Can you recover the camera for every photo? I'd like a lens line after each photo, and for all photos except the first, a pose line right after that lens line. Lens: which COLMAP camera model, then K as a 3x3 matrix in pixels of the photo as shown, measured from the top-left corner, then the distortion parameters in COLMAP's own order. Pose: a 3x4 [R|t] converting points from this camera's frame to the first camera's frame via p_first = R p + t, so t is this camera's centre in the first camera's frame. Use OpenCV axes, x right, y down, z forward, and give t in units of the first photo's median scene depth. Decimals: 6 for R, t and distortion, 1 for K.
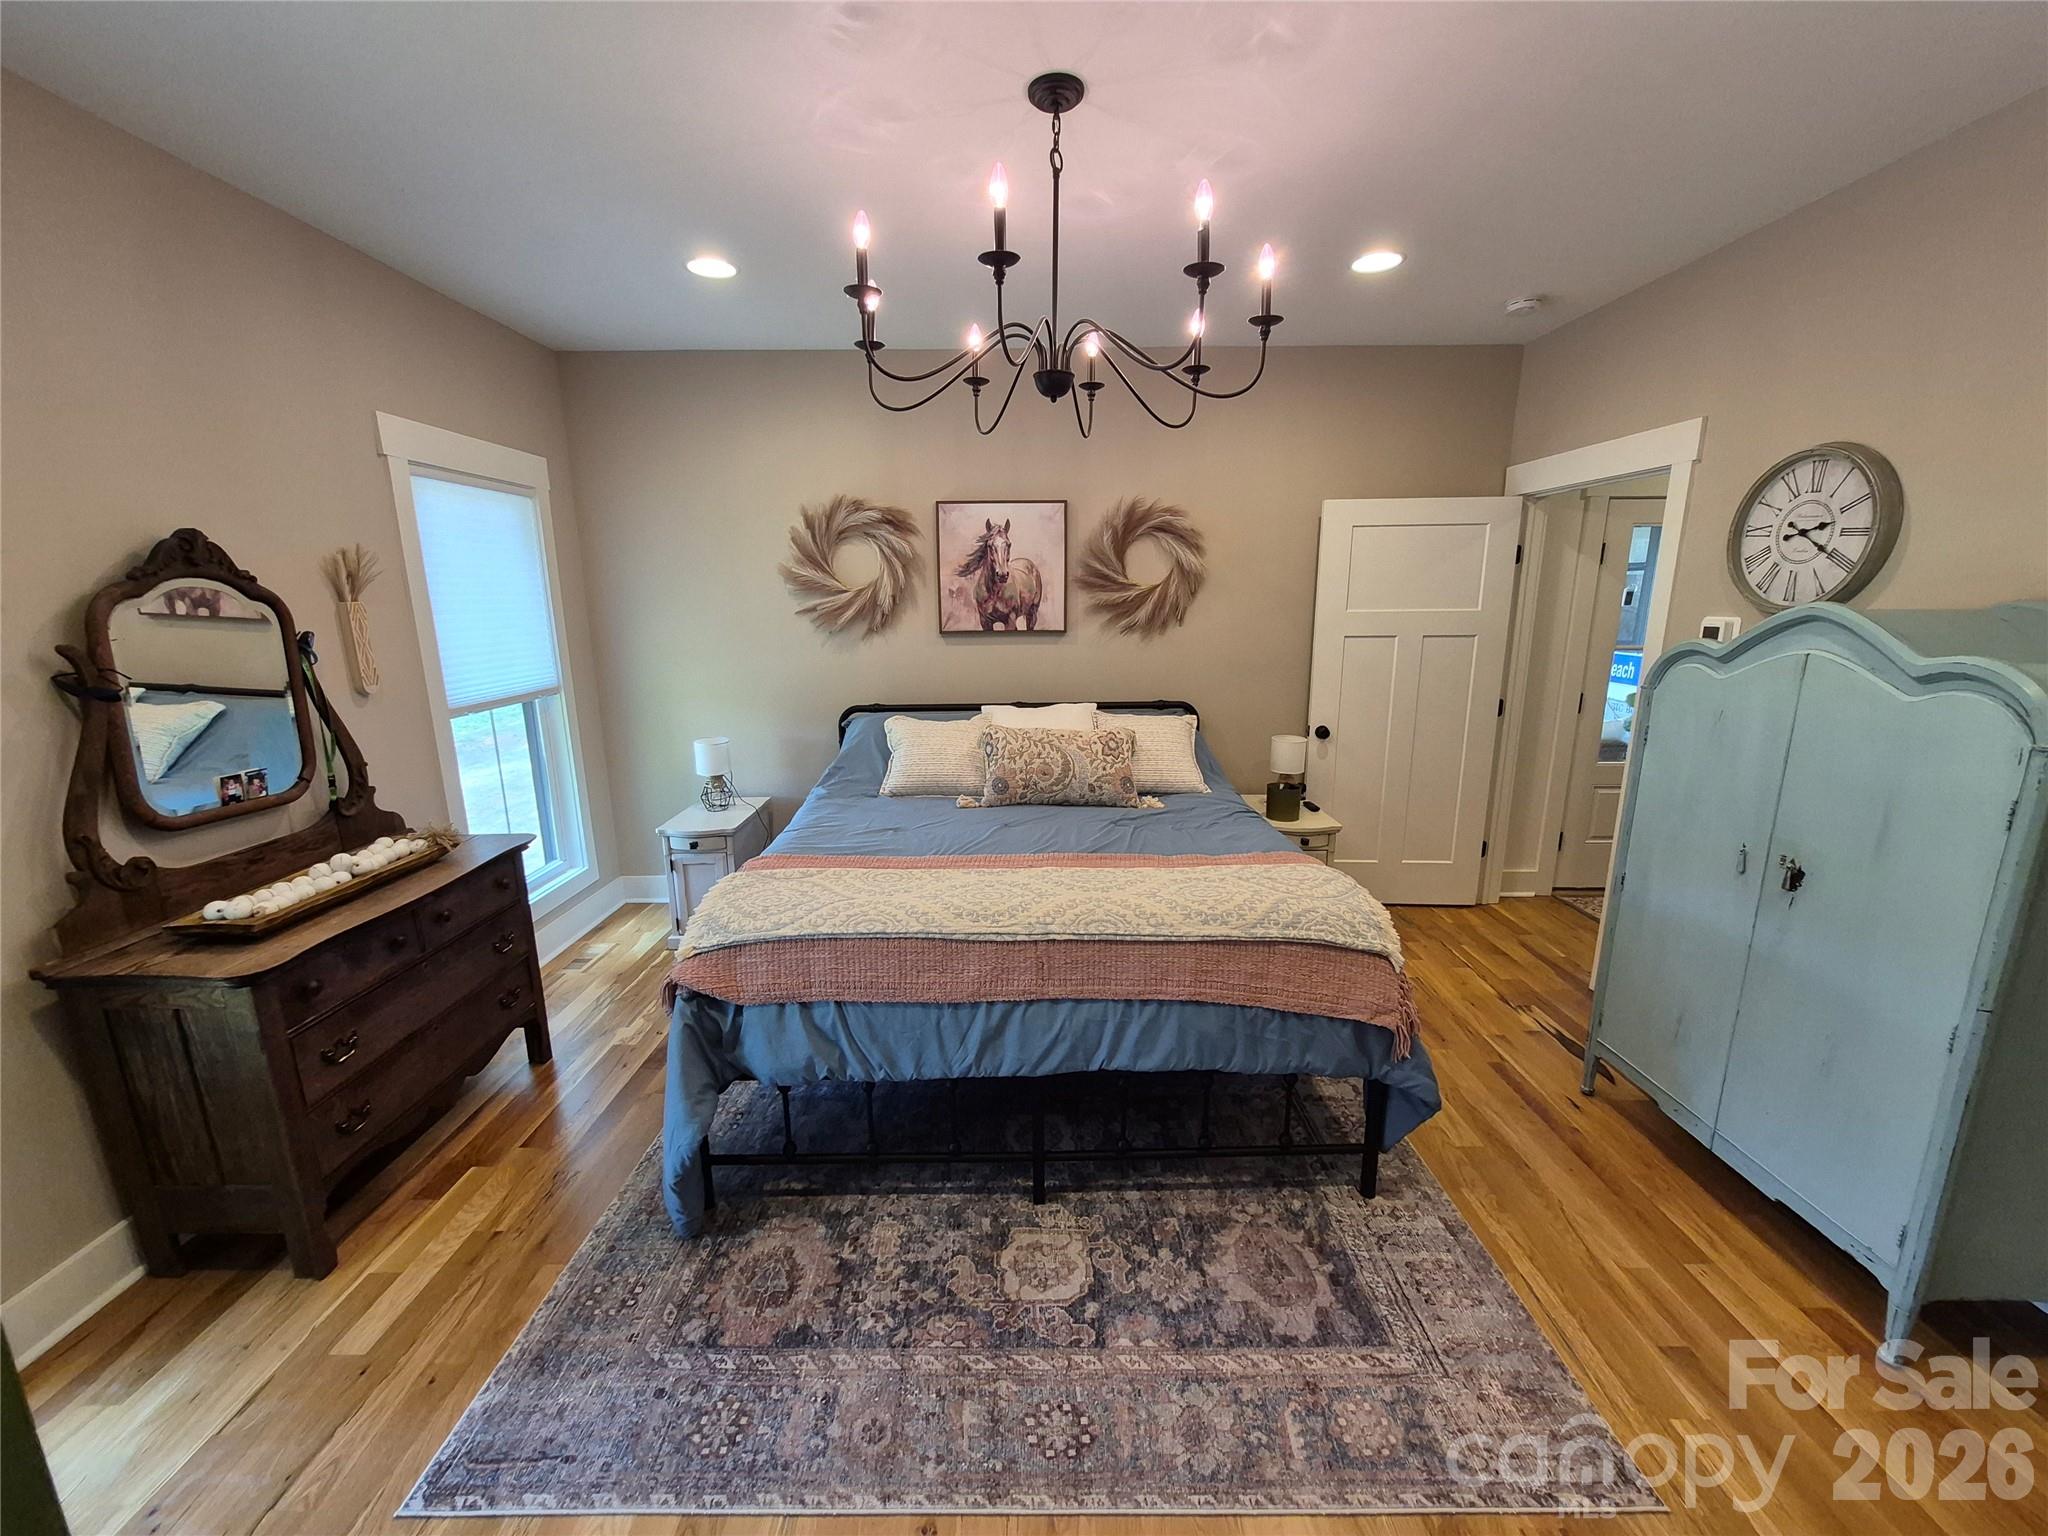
lens RADIAL K [[802.4, 0, 1017.9], [0, 802.4, 767.6], [0, 0, 1]] dist [0.001315, -0.000694]
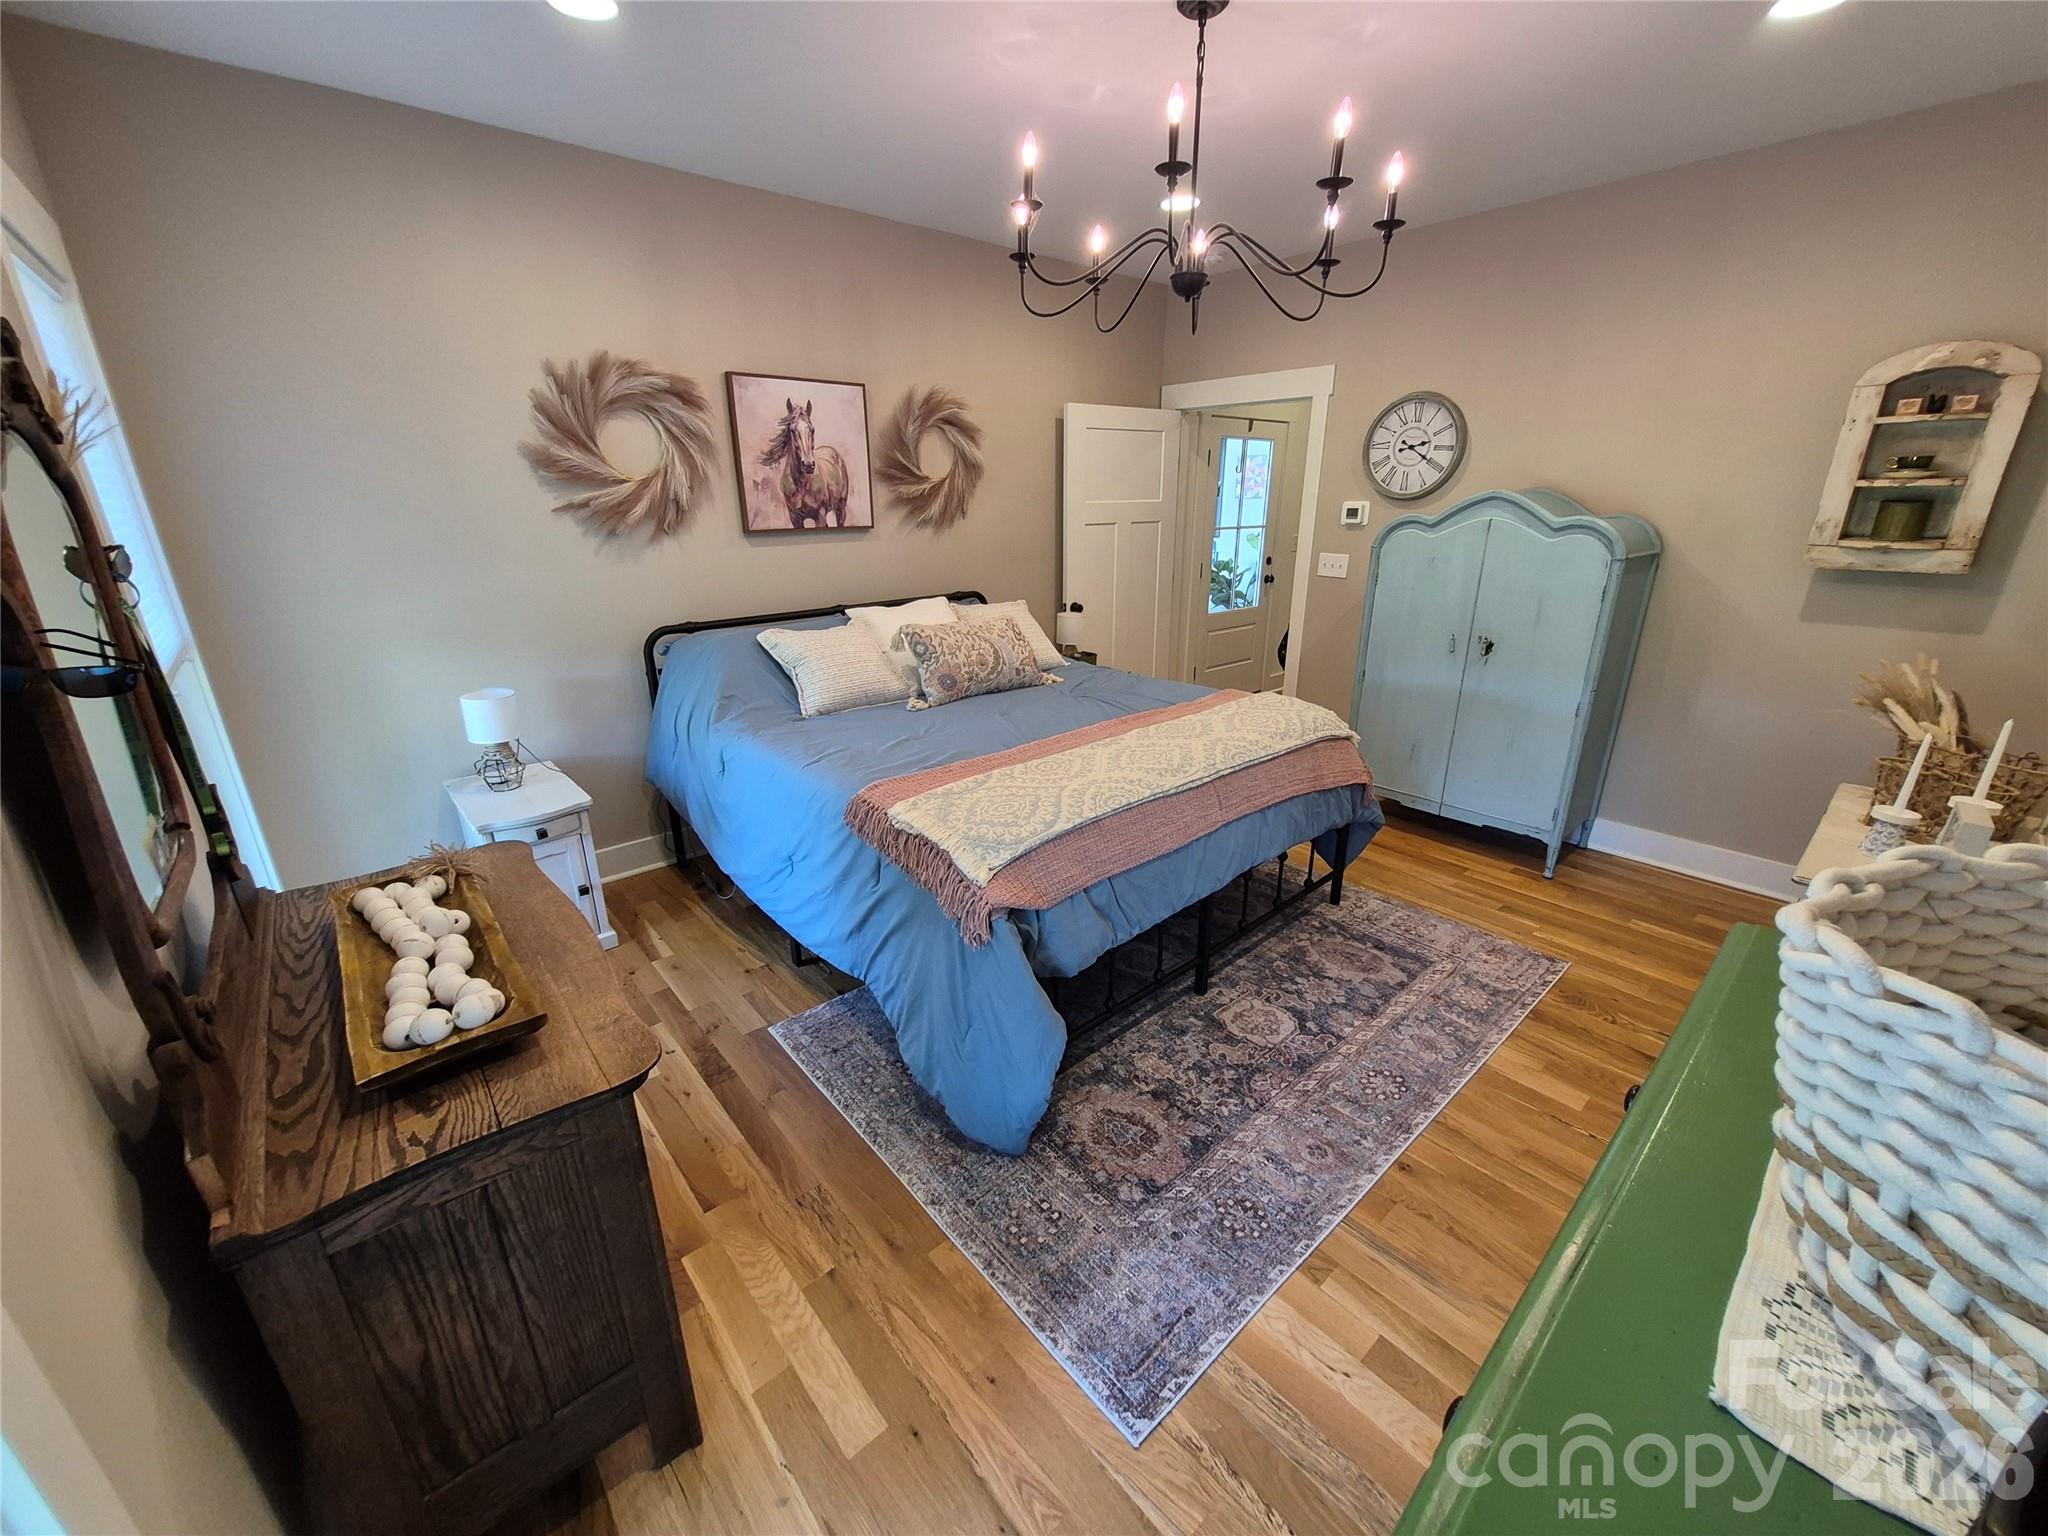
lens RADIAL K [[802.4, 0, 1019.3], [0, 802.4, 772.6], [0, 0, 1]] dist [0.001315, -0.000694]
pose [[0.753687, -0.216058, 0.620705, -0.739047], [0.140668, 0.975565, 0.168774, -0.030123], [-0.642004, -0.039889, 0.765663, 0.211995]]
